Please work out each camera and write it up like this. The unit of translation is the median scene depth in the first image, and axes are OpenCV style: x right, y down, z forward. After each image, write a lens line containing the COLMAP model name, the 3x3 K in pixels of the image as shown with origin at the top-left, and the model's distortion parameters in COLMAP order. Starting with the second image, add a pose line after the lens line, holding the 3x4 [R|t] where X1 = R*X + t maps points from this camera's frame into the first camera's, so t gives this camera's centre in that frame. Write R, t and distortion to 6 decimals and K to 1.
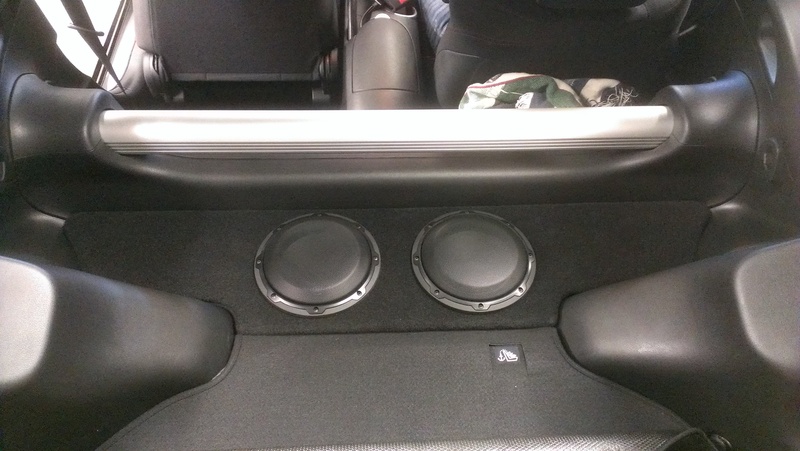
lens RADIAL K [[642.6, 0, 400.0], [0, 642.6, 225.5], [0, 0, 1]] dist [0.137988, -0.220303]
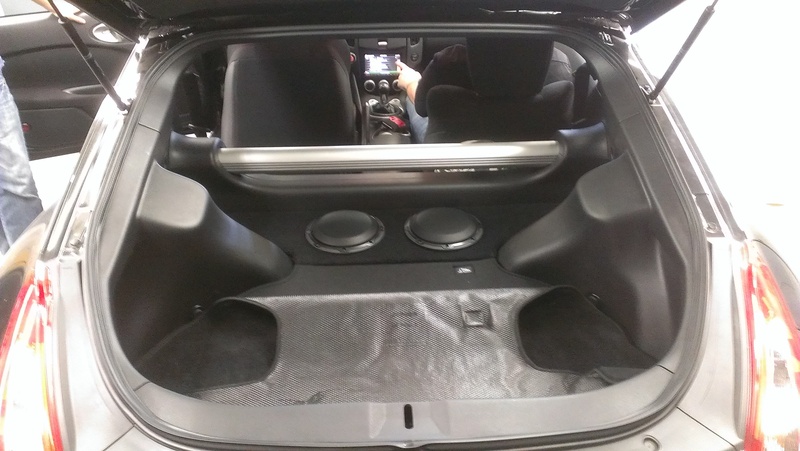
lens RADIAL K [[642.6, 0, 400.0], [0, 642.6, 225.5], [0, 0, 1]] dist [0.137988, -0.220303]
pose [[0.999579, -0.024719, -0.015196, 0.032613], [0.018022, 0.939344, -0.342502, 0.601499], [0.022740, 0.342084, 0.939394, -0.501057]]
